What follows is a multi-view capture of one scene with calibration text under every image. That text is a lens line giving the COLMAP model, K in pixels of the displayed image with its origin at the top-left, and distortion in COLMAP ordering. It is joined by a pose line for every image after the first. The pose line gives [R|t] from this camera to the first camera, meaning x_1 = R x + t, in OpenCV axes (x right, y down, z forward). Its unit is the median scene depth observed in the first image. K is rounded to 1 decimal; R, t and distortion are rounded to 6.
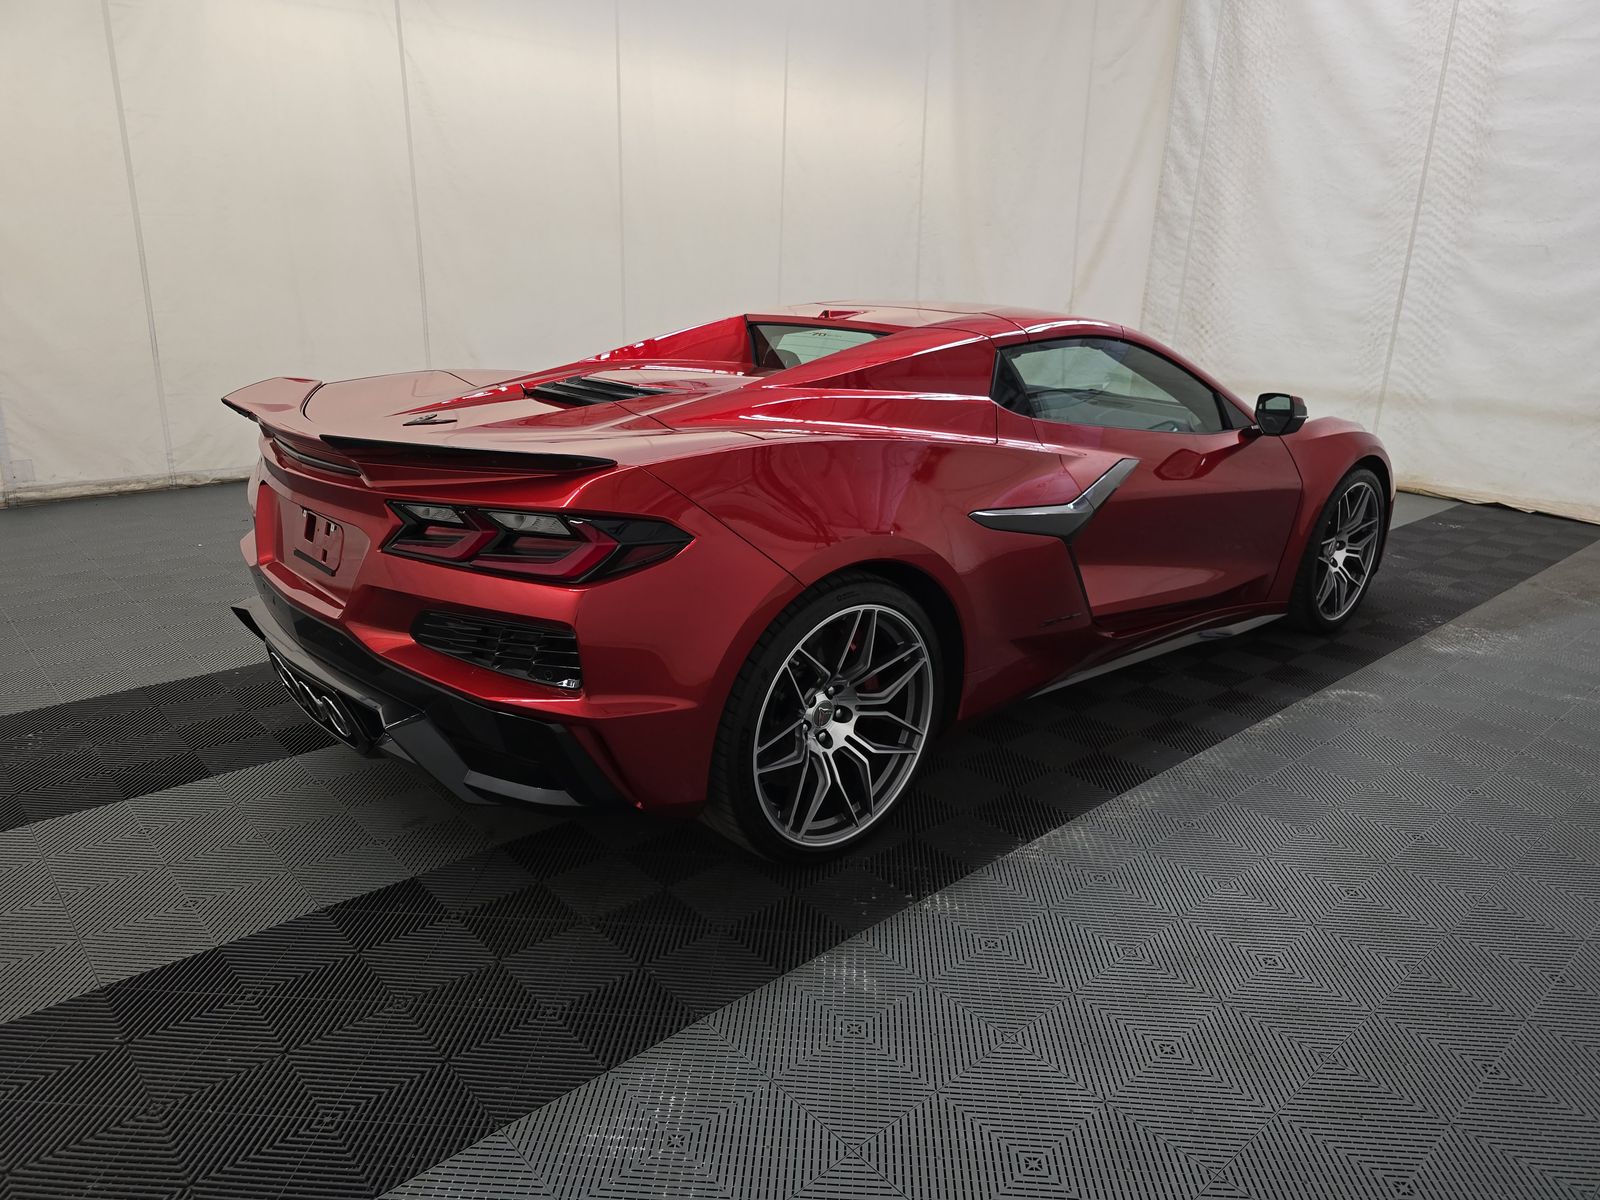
lens RADIAL K [[1071.1, 0, 800.0], [0, 1071.1, 600.0], [0, 0, 1]] dist [0.042695, -0.032217]
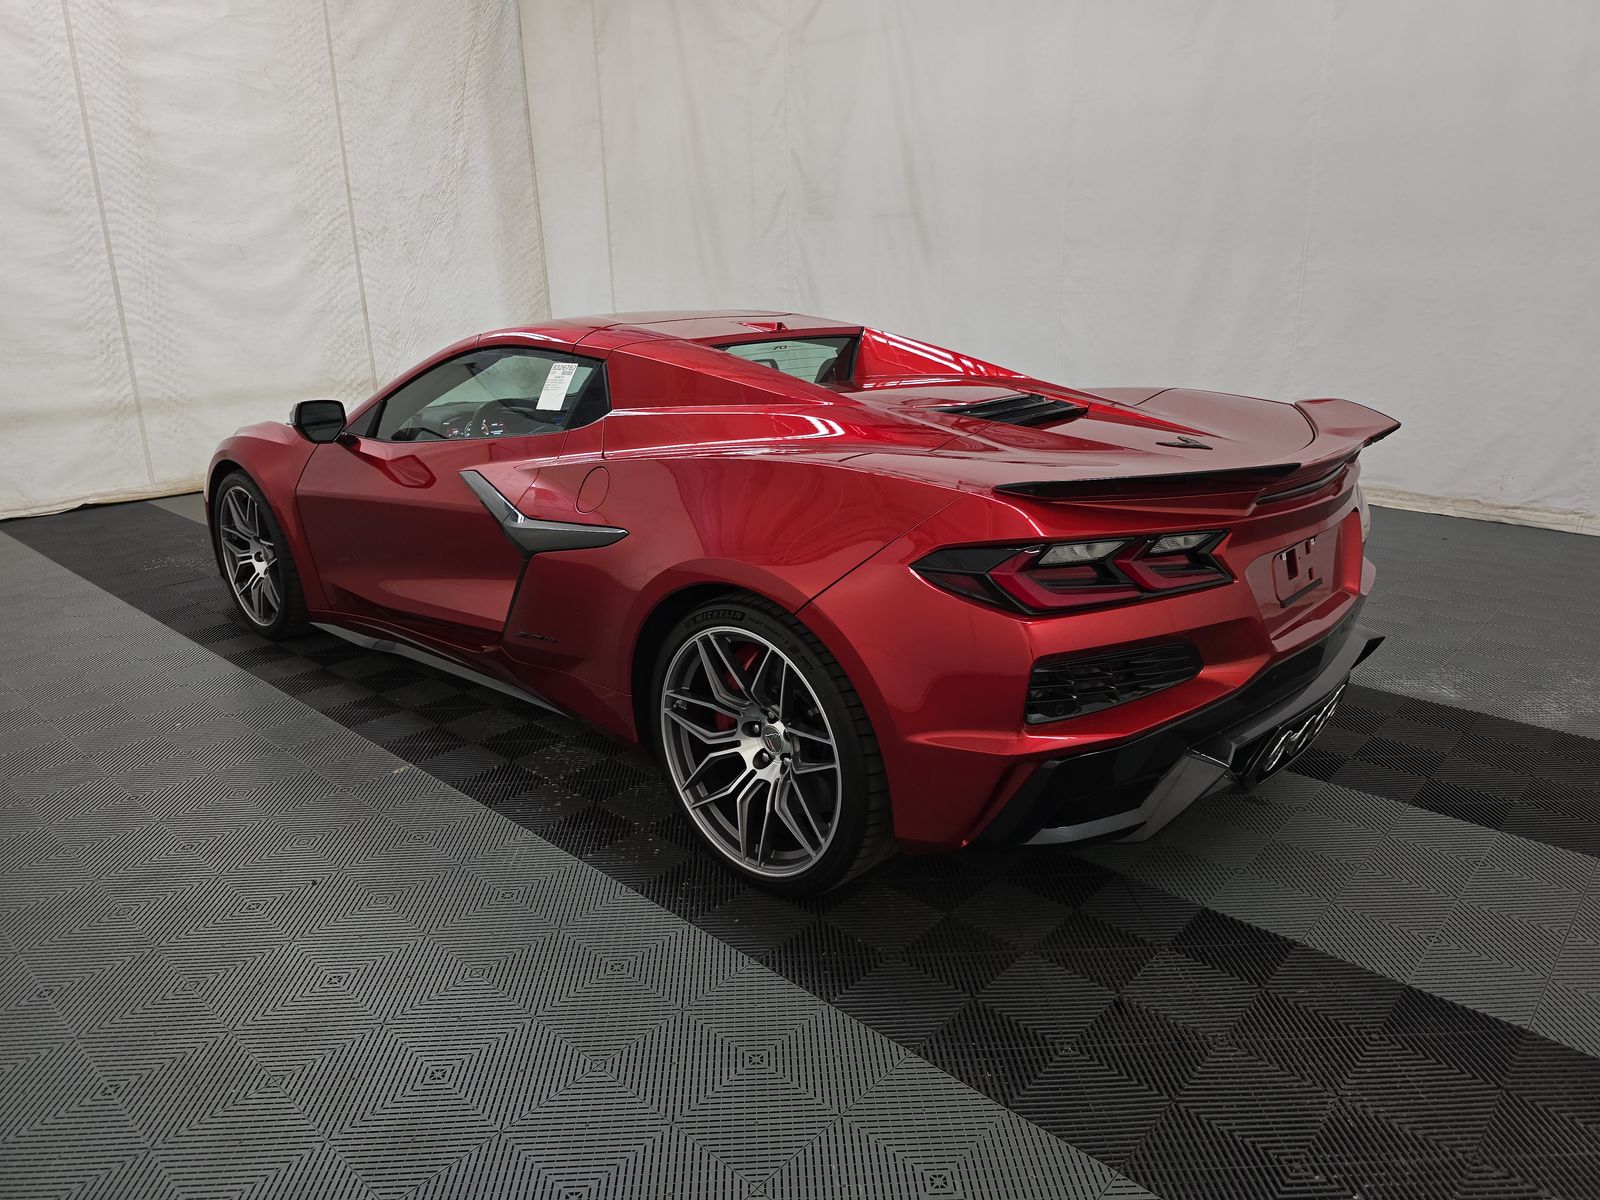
lens RADIAL K [[1071.1, 0, 800.0], [0, 1071.1, 600.0], [0, 0, 1]] dist [0.042695, -0.032217]
pose [[-0.079068, -0.317913, 0.944817, -0.472245], [0.308610, 0.893417, 0.326444, -0.172640], [-0.947897, 0.317391, 0.027470, 0.500284]]
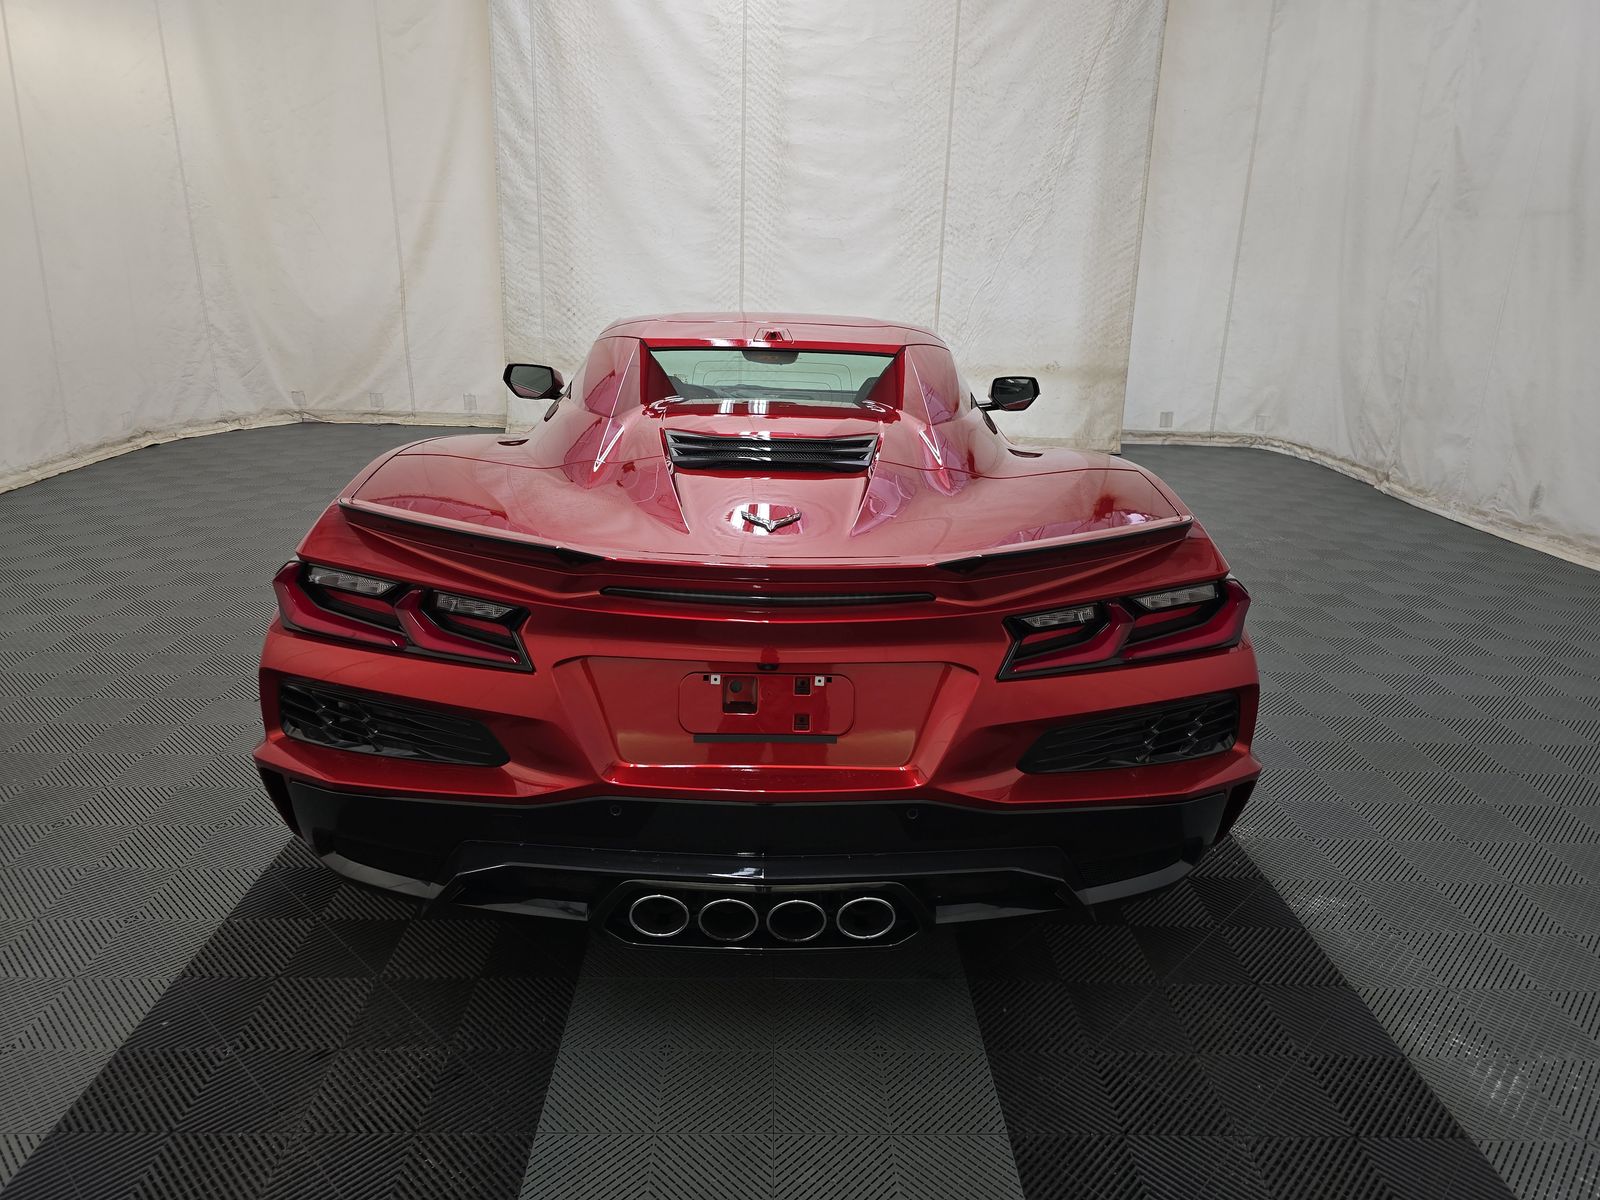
lens RADIAL K [[1071.1, 0, 800.0], [0, 1071.1, 600.0], [0, 0, 1]] dist [0.042695, -0.032217]
pose [[0.661401, -0.237975, 0.711279, -0.325779], [0.214980, 0.968690, 0.124193, -0.073711], [-0.718563, 0.070770, 0.691852, 0.167465]]
